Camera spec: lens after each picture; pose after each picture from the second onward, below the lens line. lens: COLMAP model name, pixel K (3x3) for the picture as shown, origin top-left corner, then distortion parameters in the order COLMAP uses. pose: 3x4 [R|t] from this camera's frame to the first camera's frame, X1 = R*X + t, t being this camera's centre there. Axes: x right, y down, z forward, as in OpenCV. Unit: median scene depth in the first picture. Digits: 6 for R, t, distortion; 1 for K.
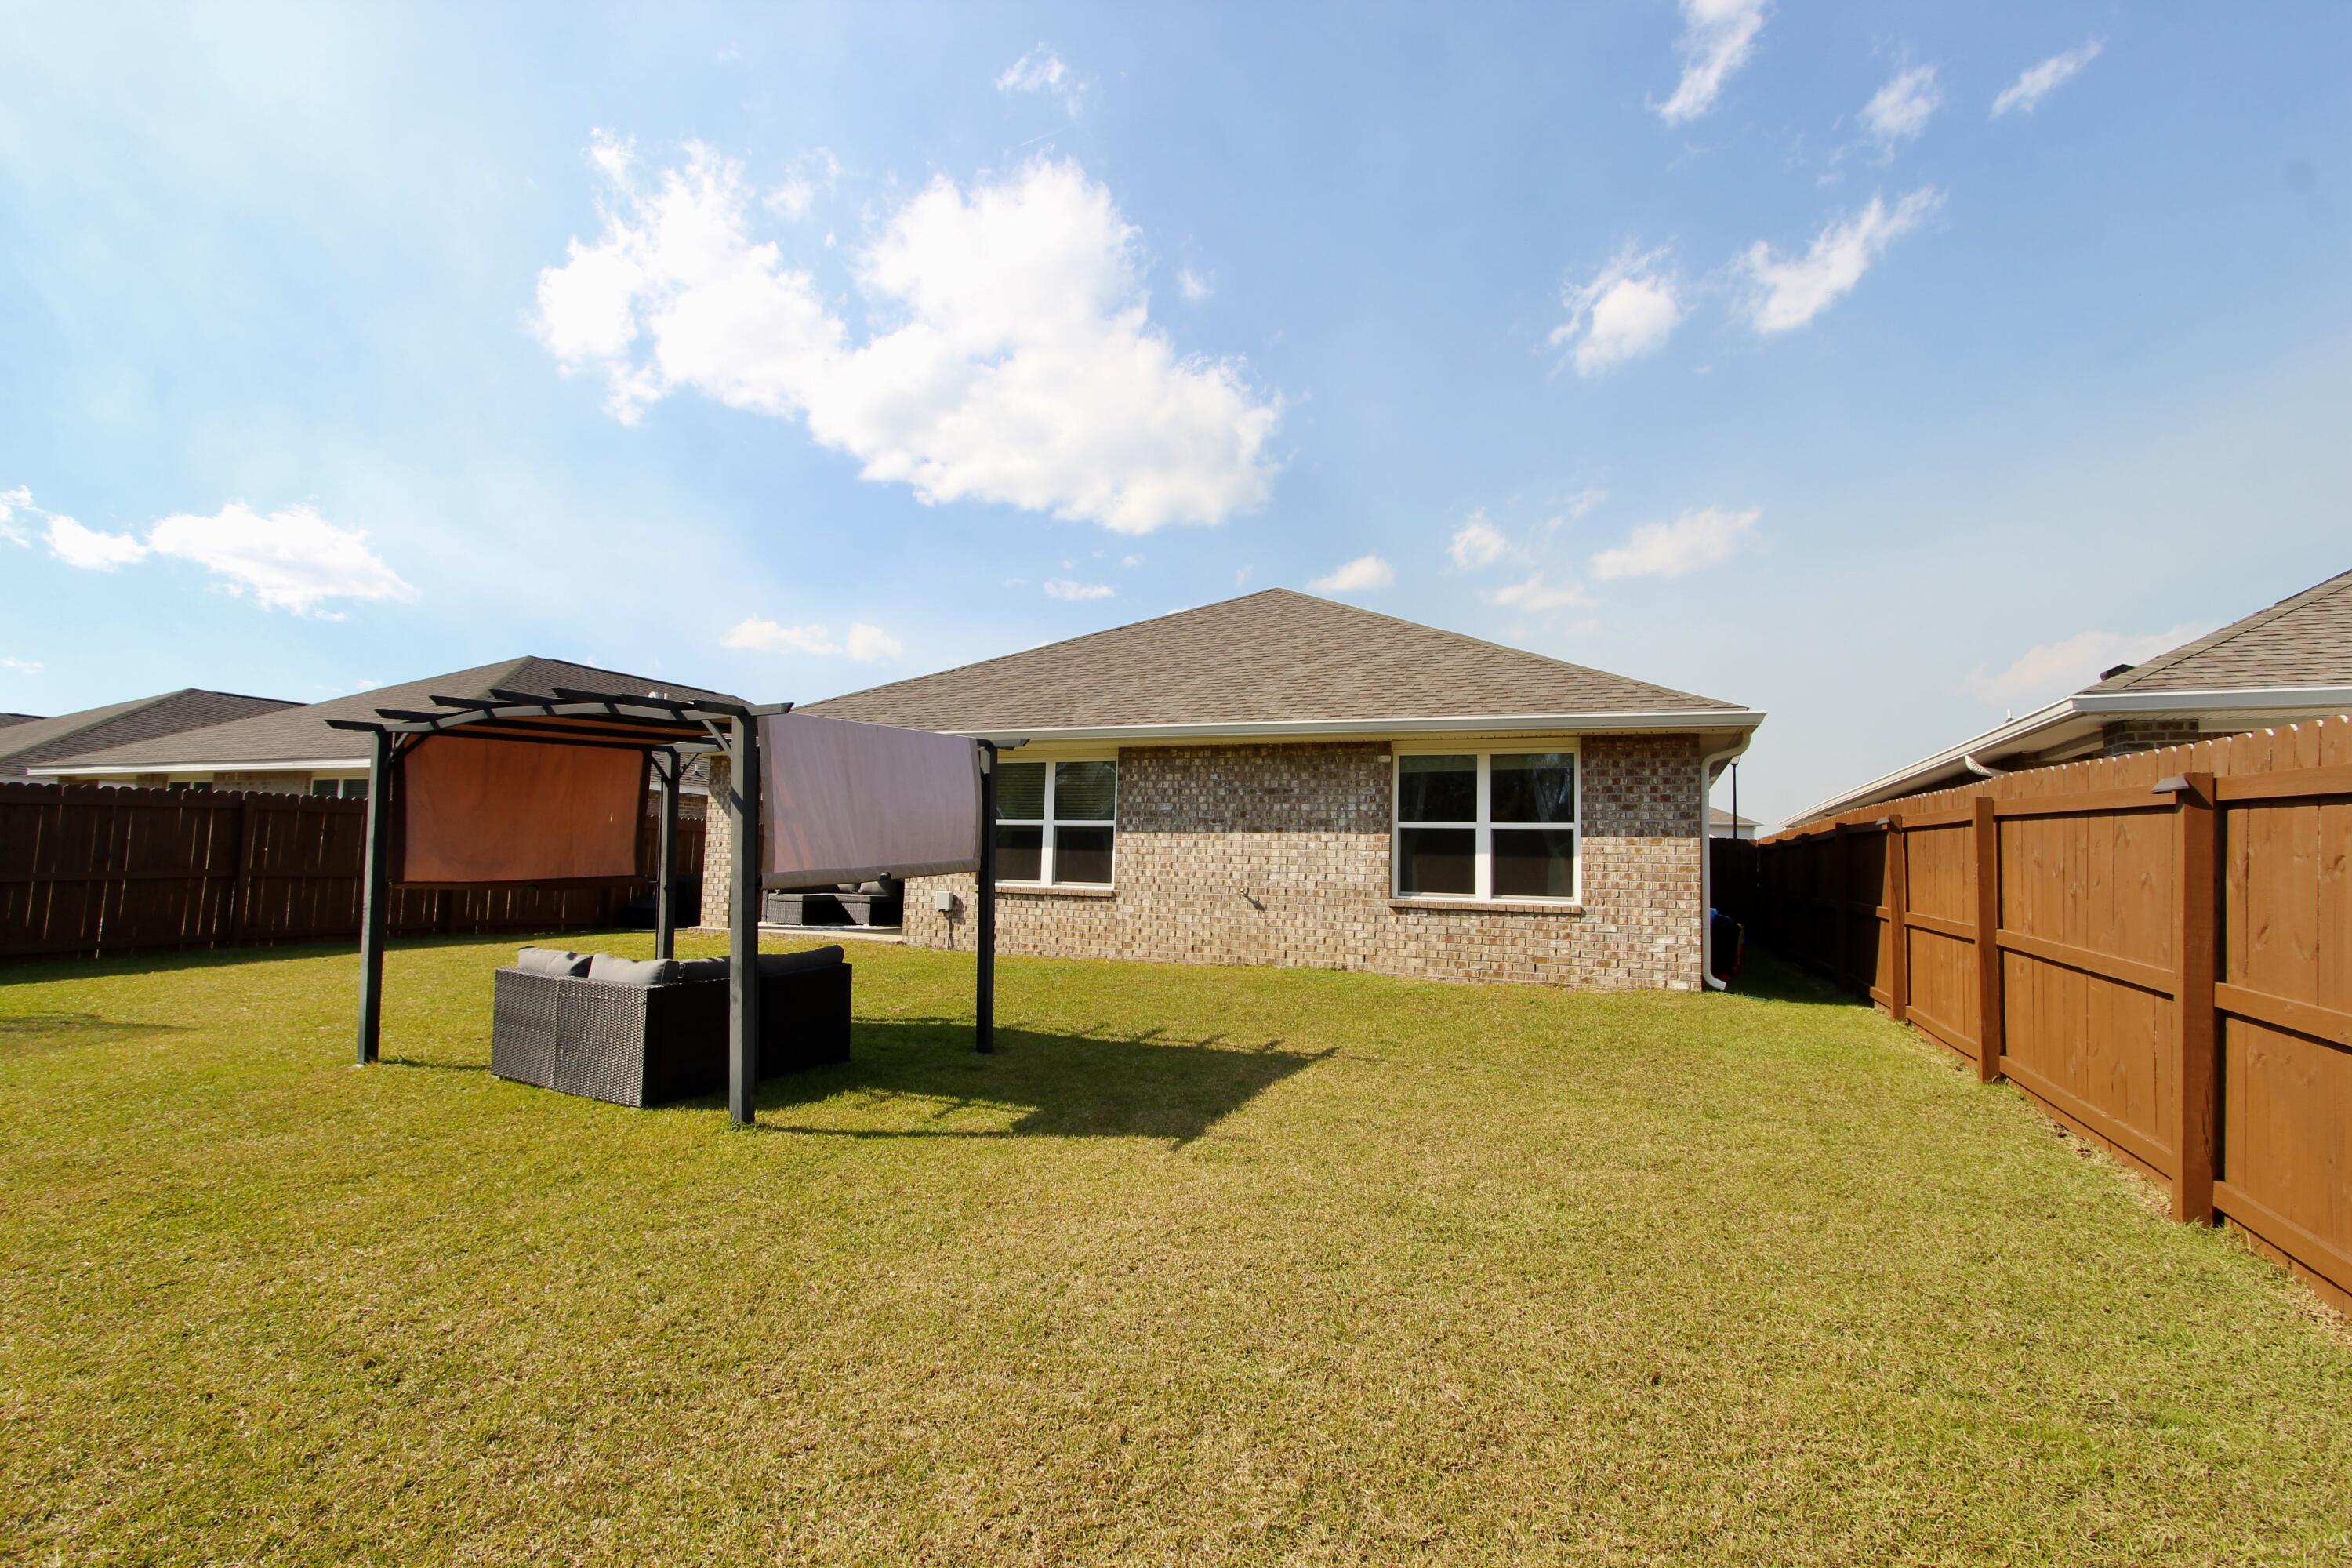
lens RADIAL K [[1111.4, 0, 1170.8], [0, 1111.4, 777.4], [0, 0, 1]] dist [-0.011994, 0.001014]
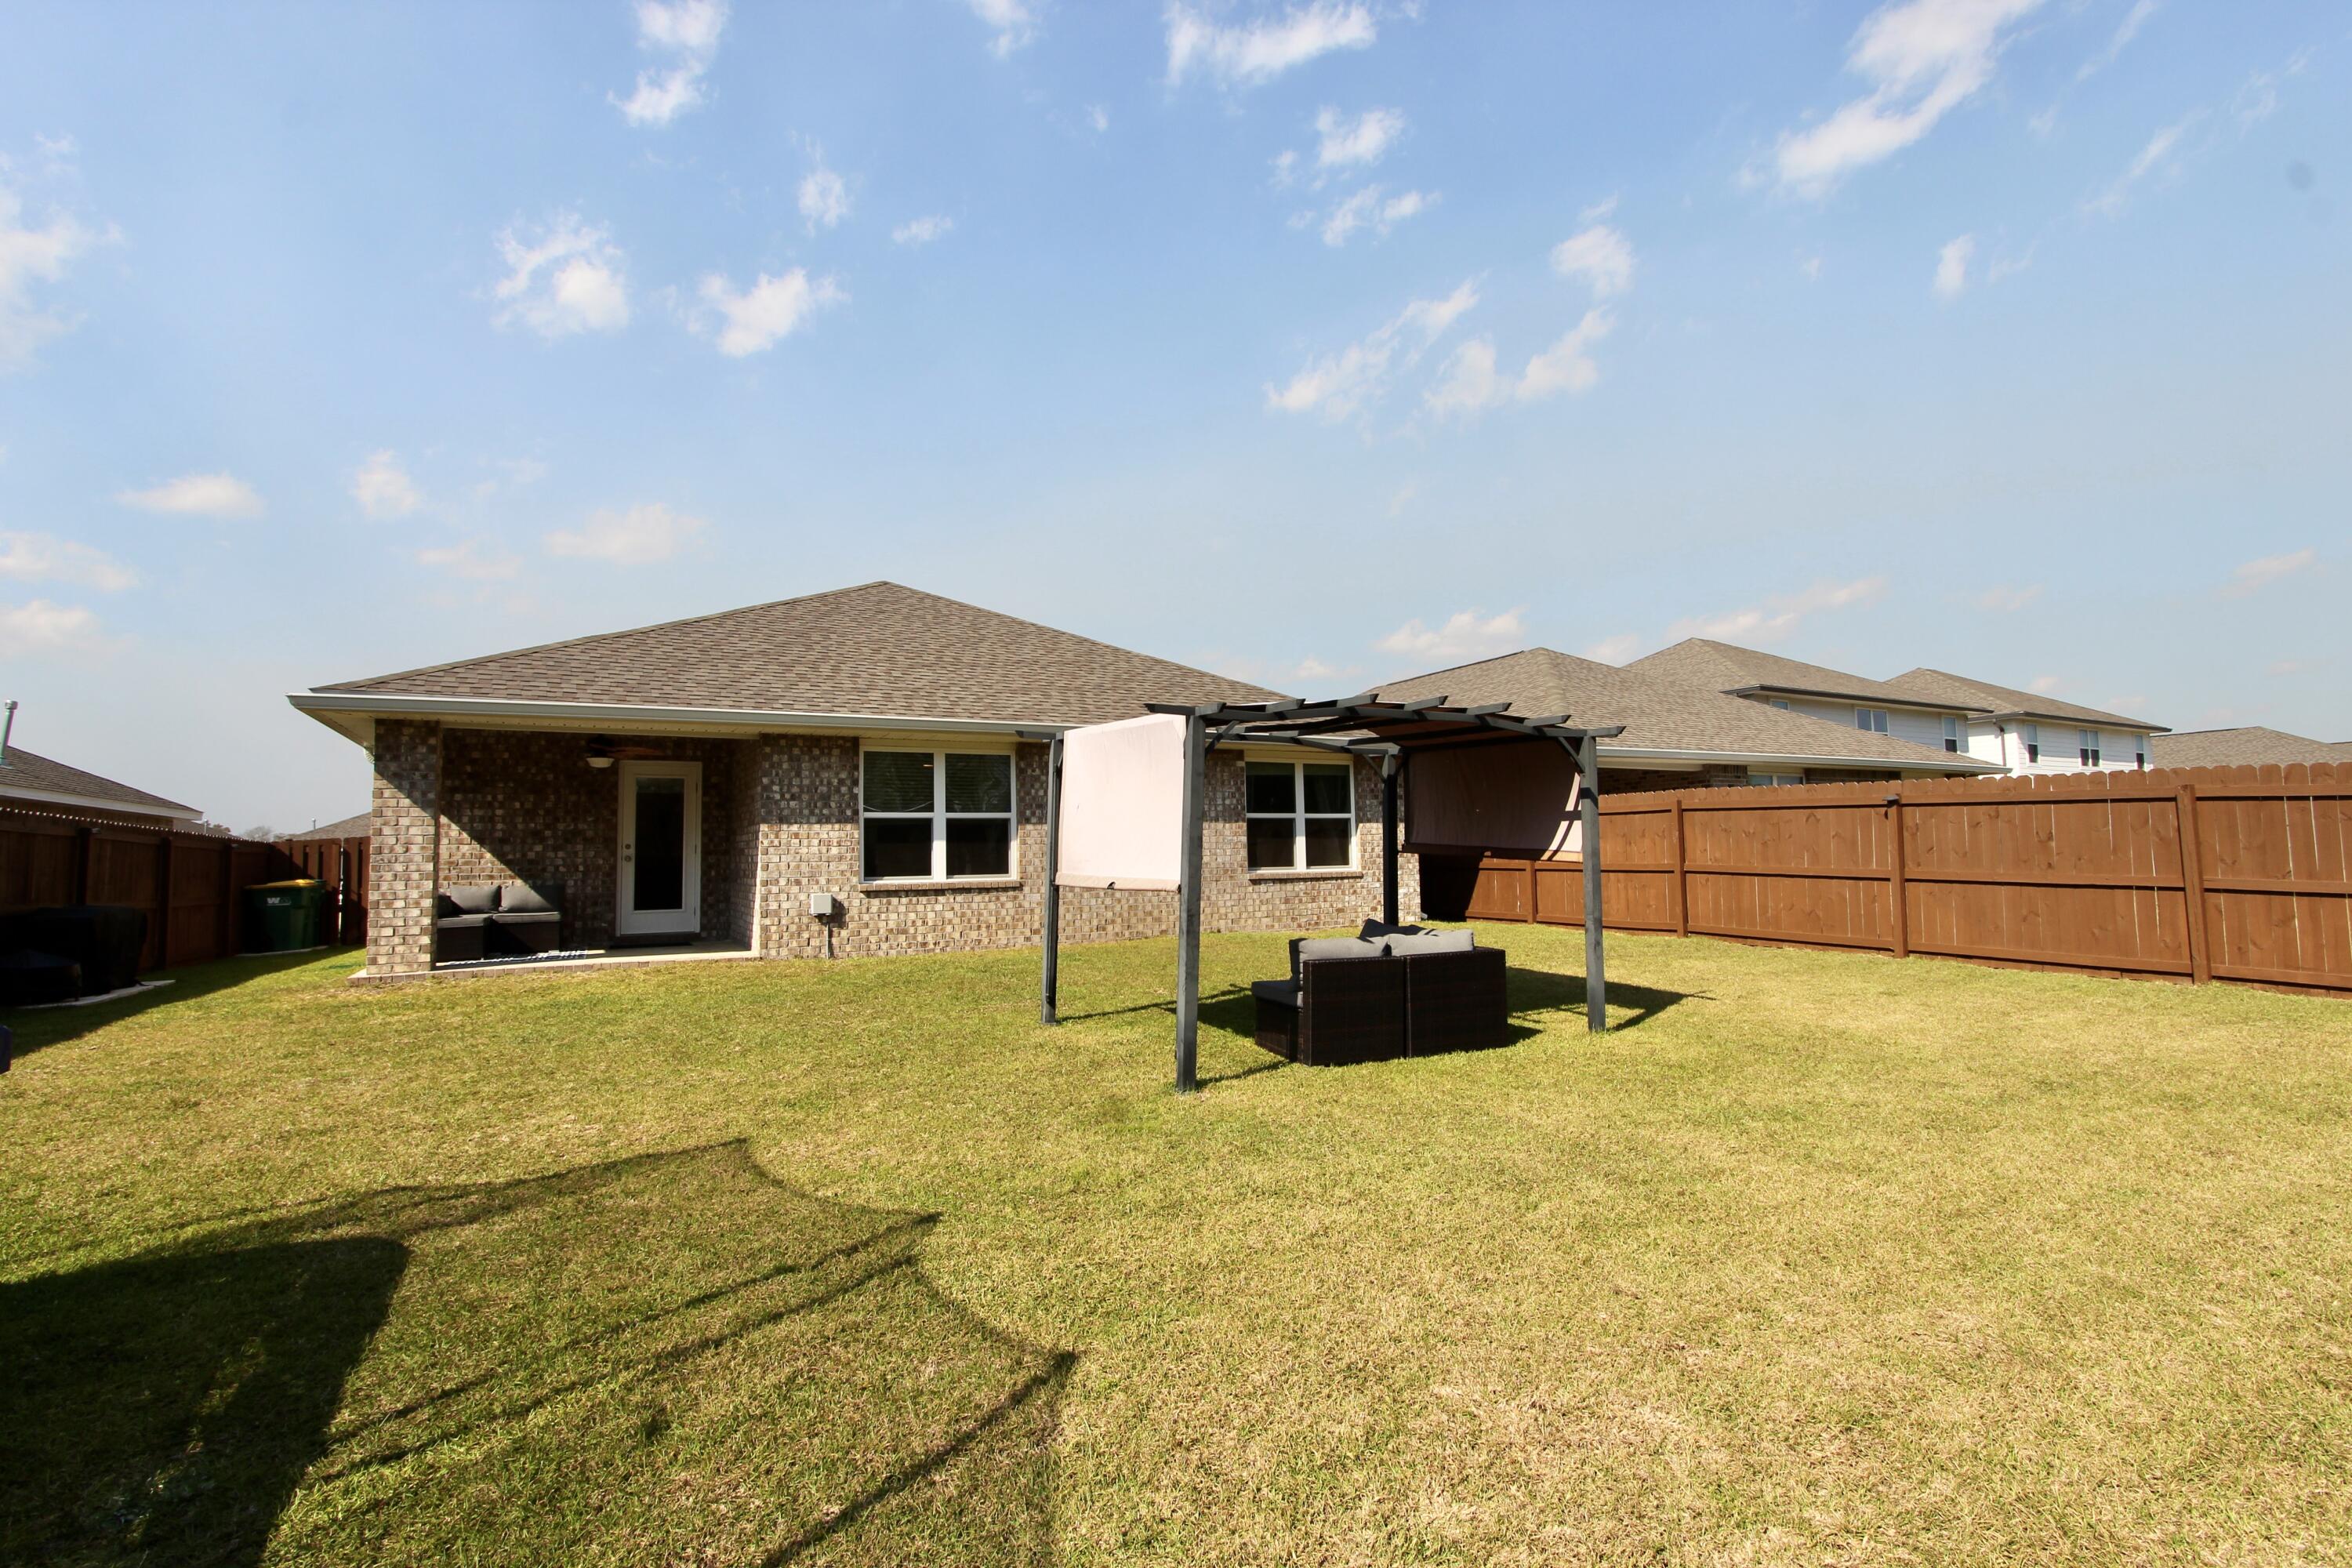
lens RADIAL K [[1087.9, 0, 1175.5], [0, 1087.9, 778.7], [0, 0, 1]] dist [-0.014872, 0.001209]
pose [[0.616662, 0.020473, 0.786962, -0.785647], [-0.028901, 0.999577, -0.003358, 0.006396], [-0.786698, -0.020673, 0.616992, 0.272011]]
